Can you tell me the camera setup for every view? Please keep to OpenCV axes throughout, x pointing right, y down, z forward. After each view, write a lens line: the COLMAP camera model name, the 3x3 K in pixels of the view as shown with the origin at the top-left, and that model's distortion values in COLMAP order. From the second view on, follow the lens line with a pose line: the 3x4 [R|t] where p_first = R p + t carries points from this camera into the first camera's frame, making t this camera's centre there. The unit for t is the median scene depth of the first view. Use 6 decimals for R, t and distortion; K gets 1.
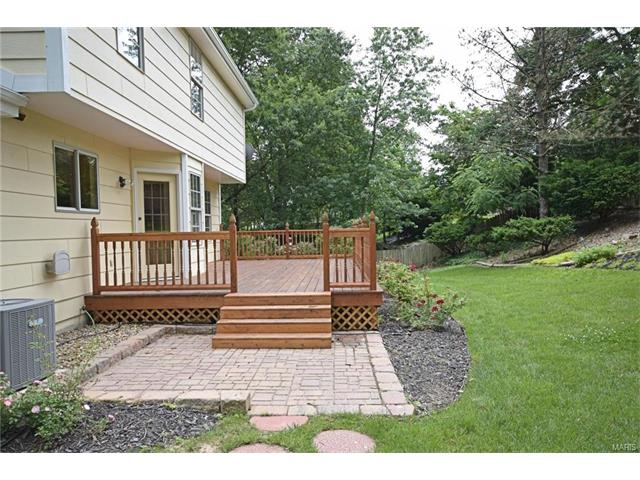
lens RADIAL K [[482.5, 0, 323.0], [0, 482.5, 245.0], [0, 0, 1]] dist [0.024889, 0.008900]
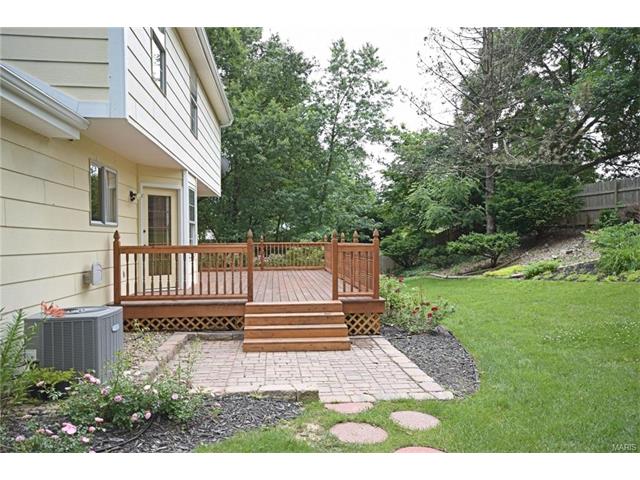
lens RADIAL K [[482.5, 0, 323.0], [0, 482.5, 245.0], [0, 0, 1]] dist [0.024889, 0.008900]
pose [[0.991749, 0.010555, 0.127762, -0.105929], [-0.007542, 0.999682, -0.024045, -0.002444], [-0.127975, 0.022883, 0.991513, -0.064134]]
